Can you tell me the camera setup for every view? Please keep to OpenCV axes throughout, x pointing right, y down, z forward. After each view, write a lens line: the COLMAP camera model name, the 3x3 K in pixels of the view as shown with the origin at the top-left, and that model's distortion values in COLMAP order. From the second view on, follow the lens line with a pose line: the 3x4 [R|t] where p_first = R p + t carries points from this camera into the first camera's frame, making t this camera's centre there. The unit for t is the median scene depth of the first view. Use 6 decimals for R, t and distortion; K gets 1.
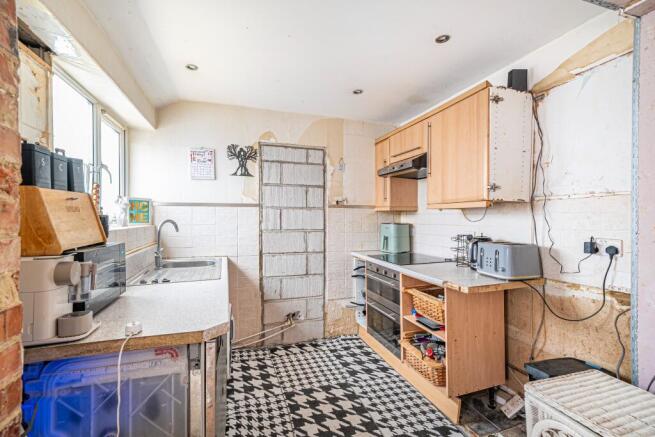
lens RADIAL K [[290.6, 0, 323.7], [0, 290.6, 218.9], [0, 0, 1]] dist [-0.000139, 0.000034]
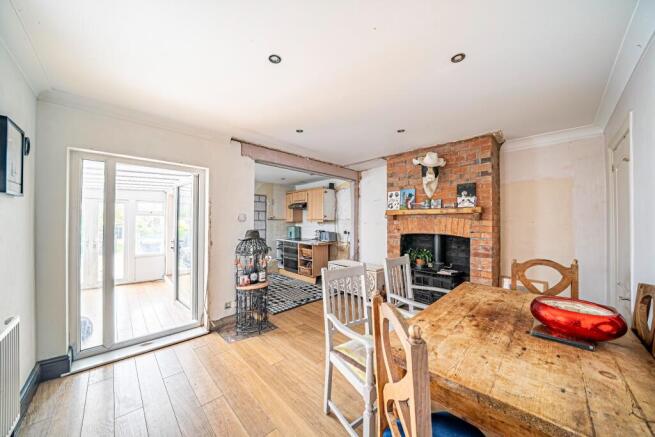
lens RADIAL K [[225.5, 0, 326.7], [0, 225.5, 221.7], [0, 0, 1]] dist [-0.021195, 0.000136]
pose [[0.896690, 0.007812, 0.442590, -0.496010], [-0.003664, 0.999941, -0.010226, -0.011462], [-0.442644, 0.007548, 0.896666, -1.191483]]
